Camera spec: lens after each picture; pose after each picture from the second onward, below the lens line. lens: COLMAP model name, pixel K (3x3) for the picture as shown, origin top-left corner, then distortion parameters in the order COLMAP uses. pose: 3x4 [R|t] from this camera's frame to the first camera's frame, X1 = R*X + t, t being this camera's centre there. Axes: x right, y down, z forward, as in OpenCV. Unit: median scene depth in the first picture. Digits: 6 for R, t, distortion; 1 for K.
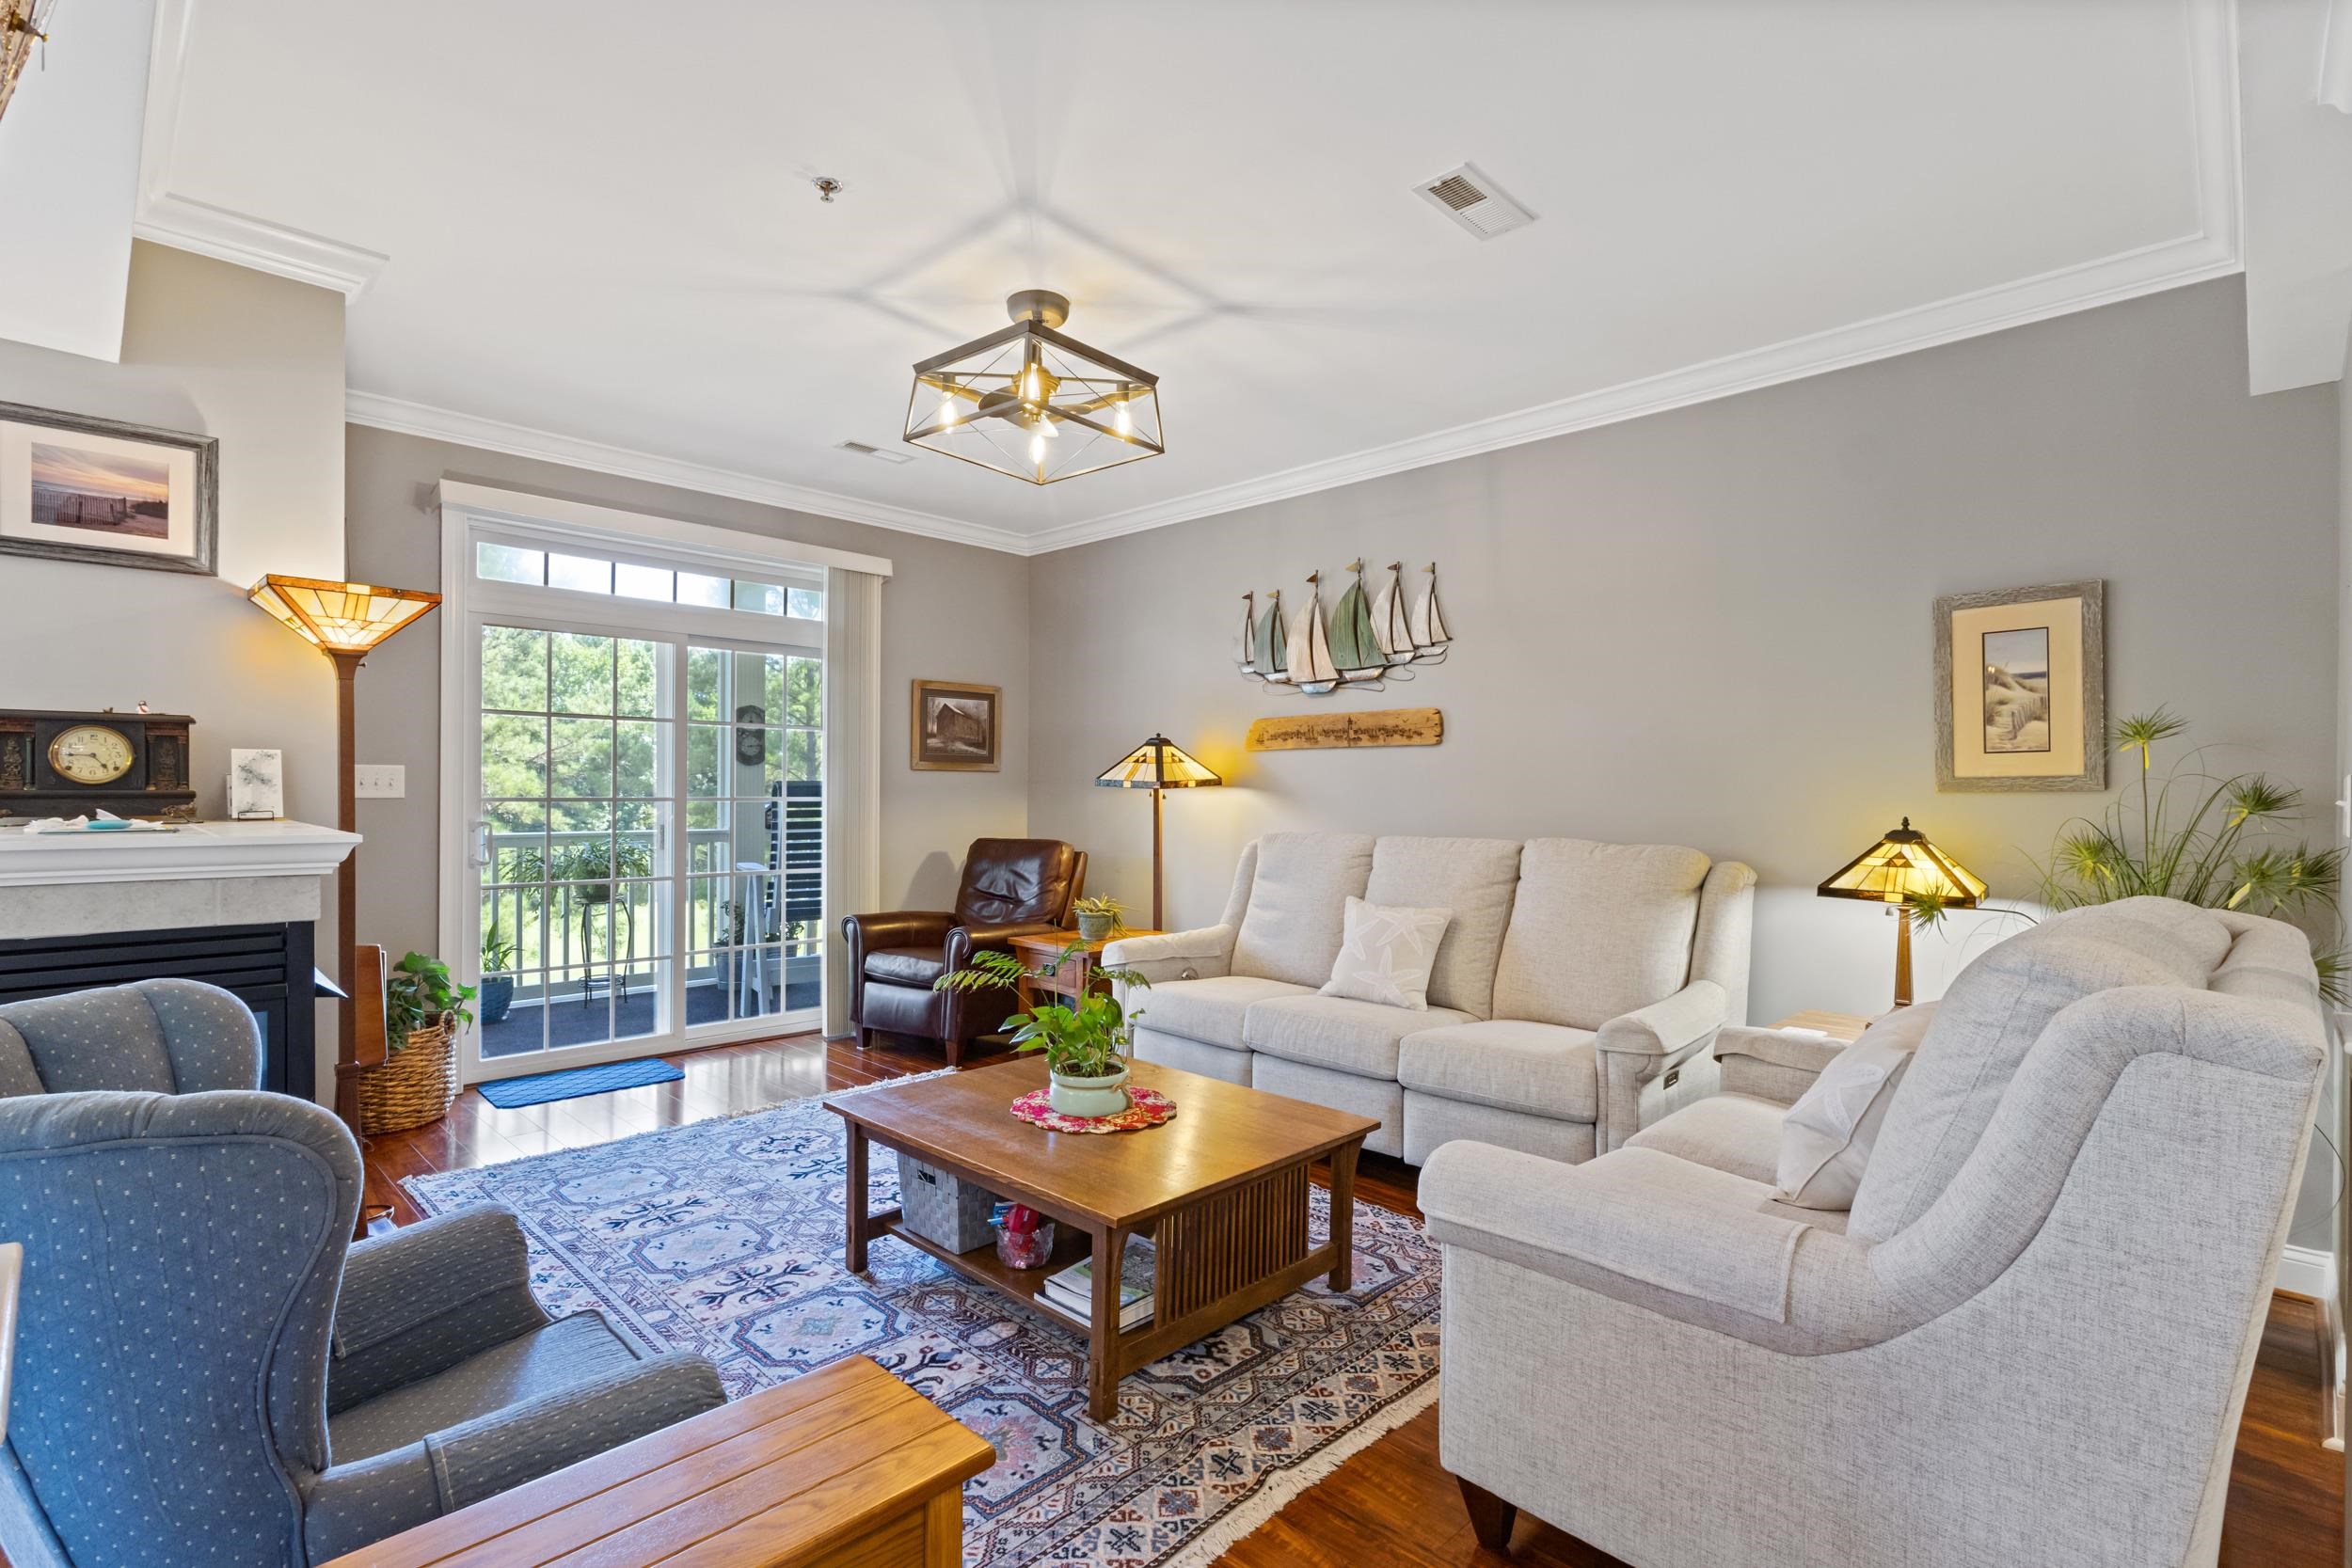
lens RADIAL K [[1087.4, 0, 1139.0], [0, 1087.4, 788.5], [0, 0, 1]] dist [0.000713, 0.000450]
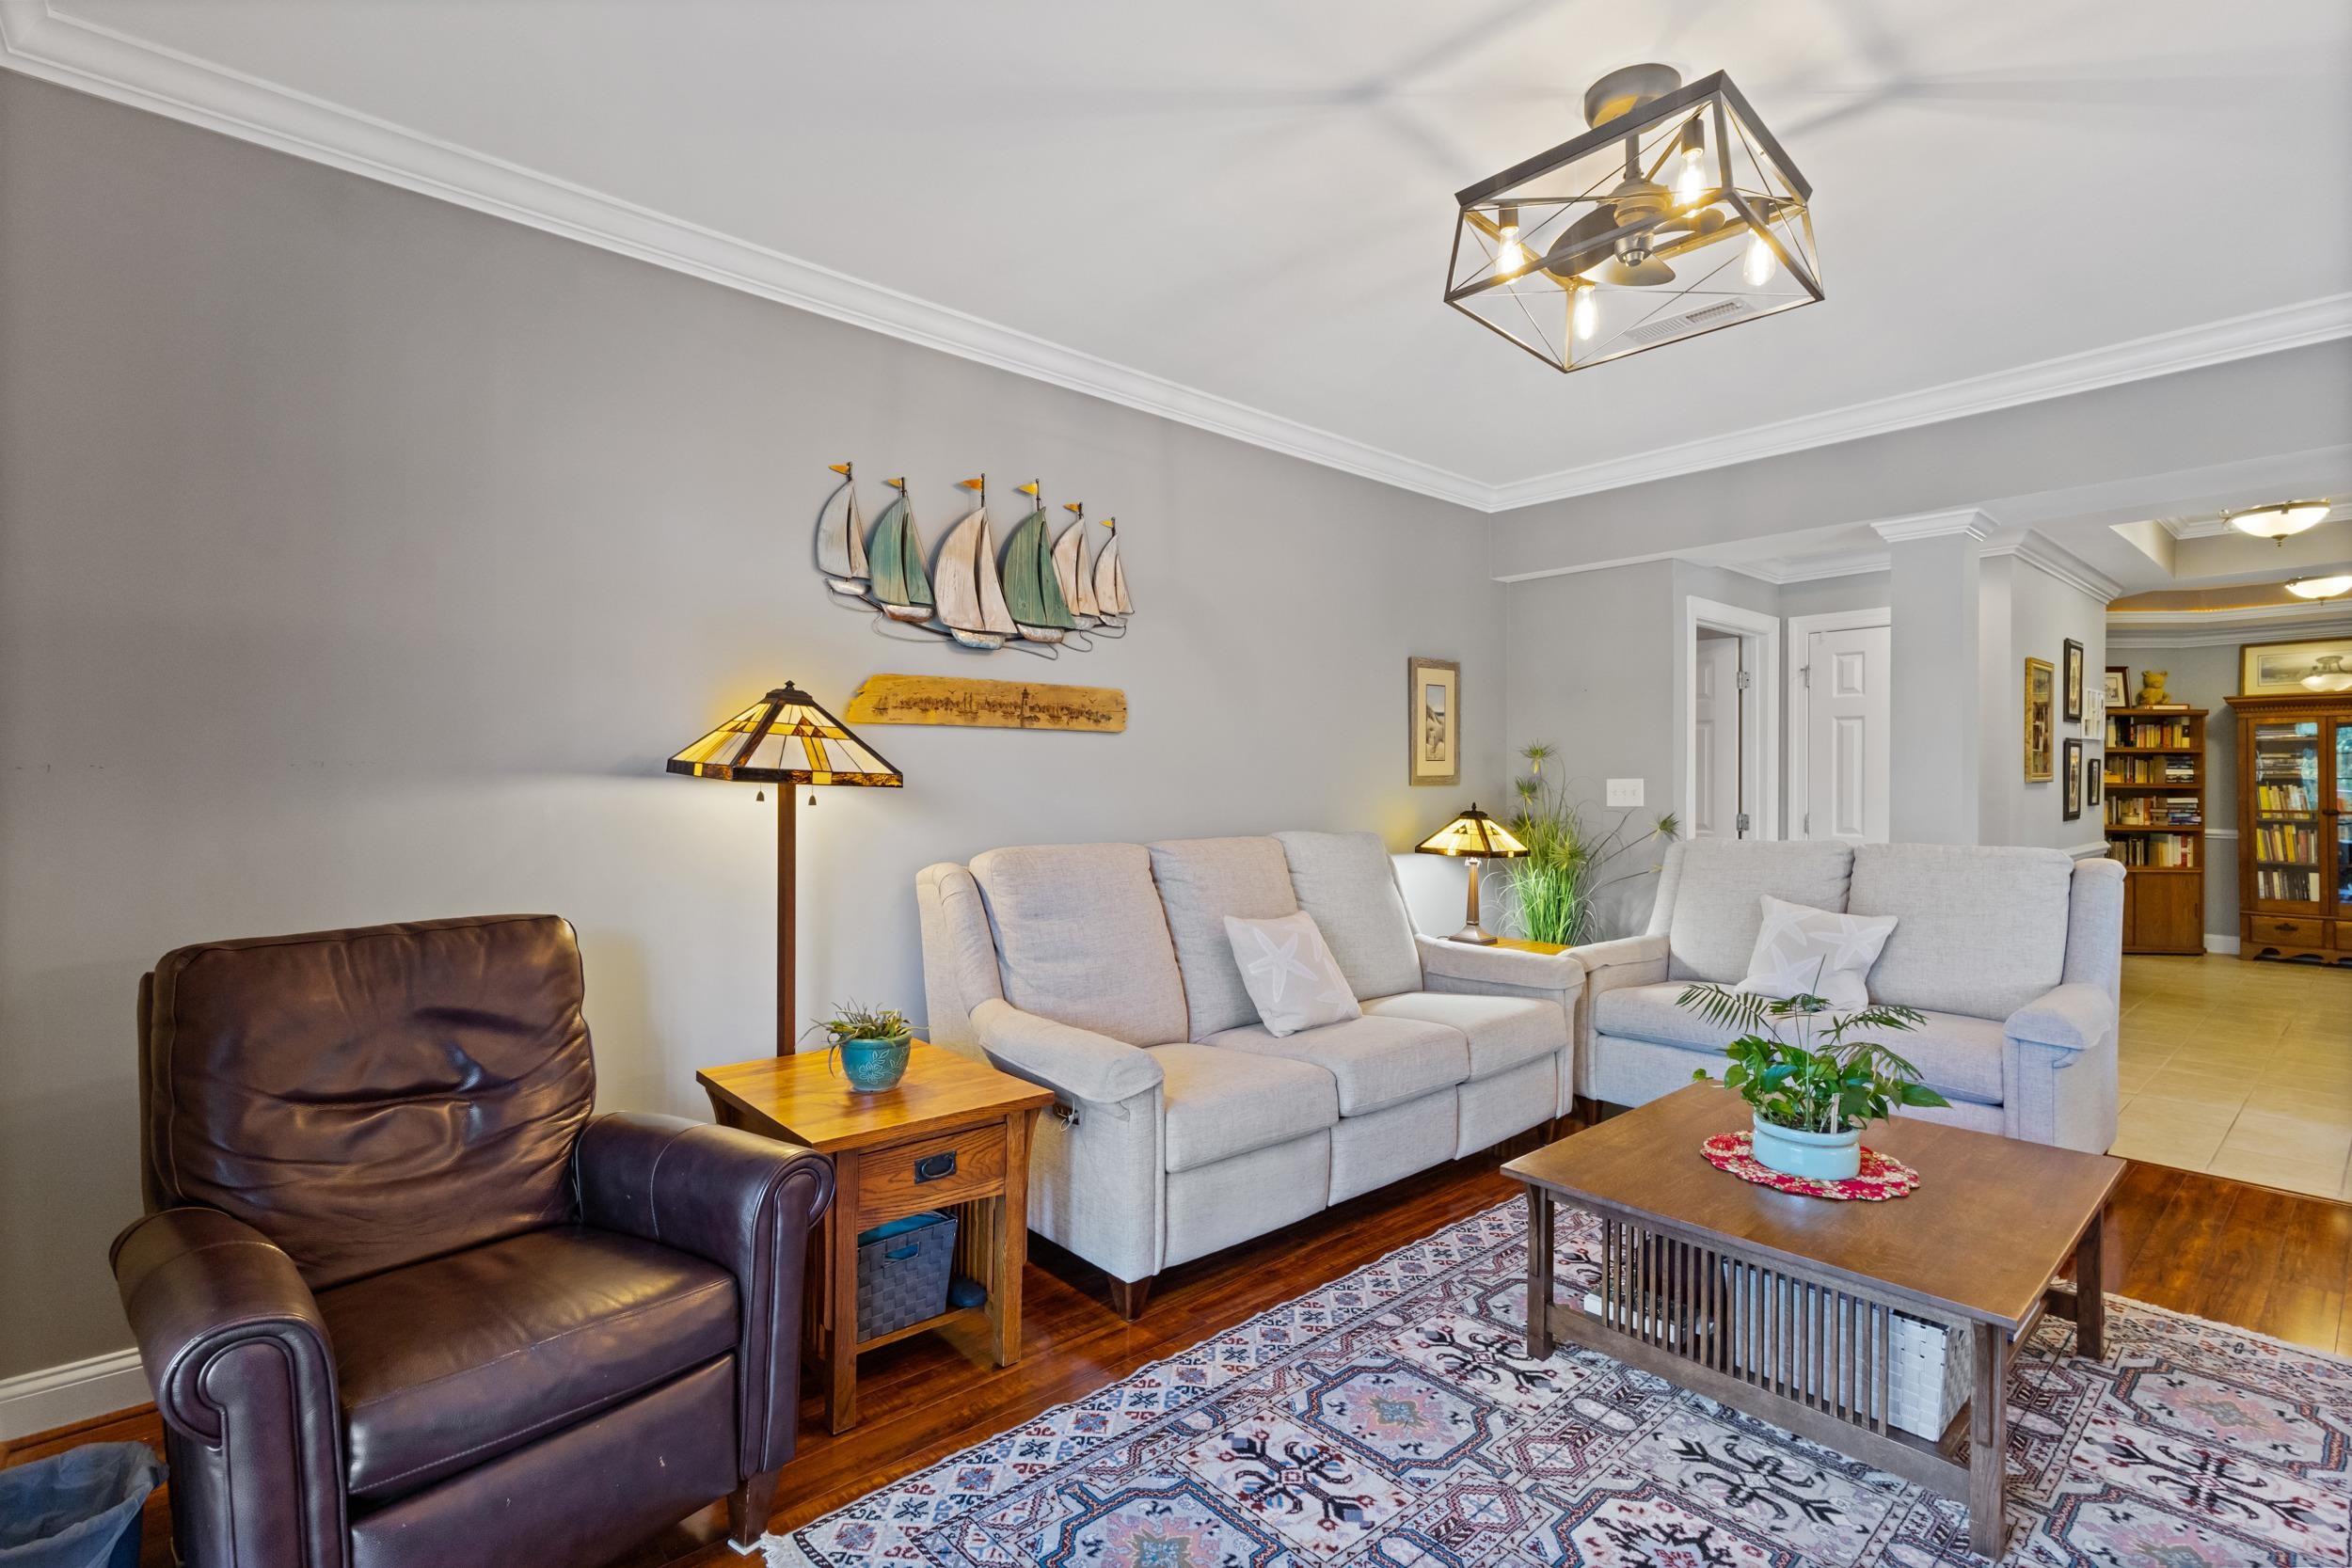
lens RADIAL K [[1087.4, 0, 1155.6], [0, 1087.4, 775.5], [0, 0, 1]] dist [0.000713, 0.000450]
pose [[0.060533, -0.004423, 0.998156, -0.573147], [-0.008561, 0.999951, 0.004950, -0.010137], [-0.998130, -0.008845, 0.060492, 0.896514]]
